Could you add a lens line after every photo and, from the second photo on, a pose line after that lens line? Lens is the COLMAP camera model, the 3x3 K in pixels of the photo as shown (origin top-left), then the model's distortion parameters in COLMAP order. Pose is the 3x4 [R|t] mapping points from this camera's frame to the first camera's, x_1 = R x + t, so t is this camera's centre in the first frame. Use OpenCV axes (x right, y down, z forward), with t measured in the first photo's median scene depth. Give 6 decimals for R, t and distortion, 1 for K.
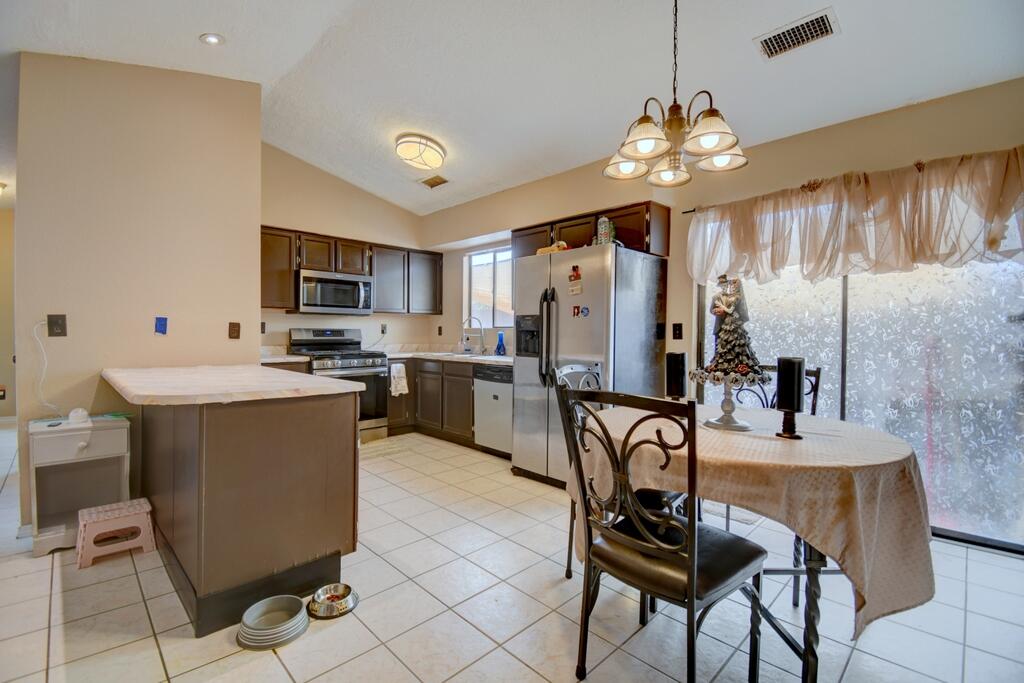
lens RADIAL K [[456.9, 0, 505.7], [0, 456.9, 339.7], [0, 0, 1]] dist [0.000302, -0.000753]
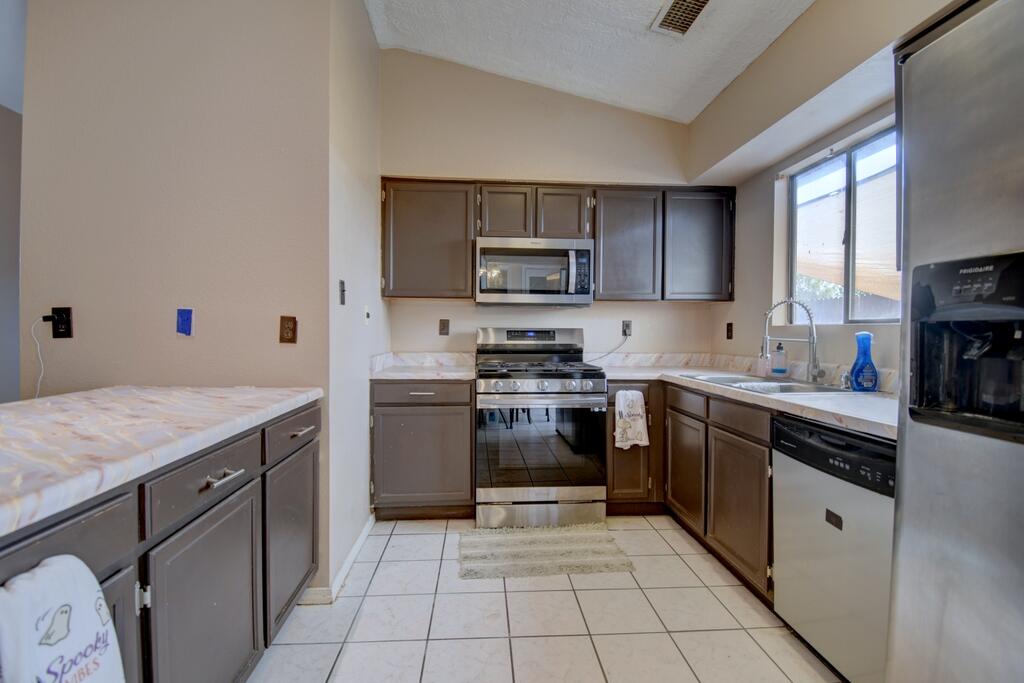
lens RADIAL K [[456.9, 0, 505.7], [0, 456.9, 339.7], [0, 0, 1]] dist [0.000302, -0.000753]
pose [[0.750938, 0.008510, -0.660318, 0.016529], [-0.012108, 0.999926, -0.000883, -0.006188], [0.660261, 0.008658, 0.750986, 0.489649]]
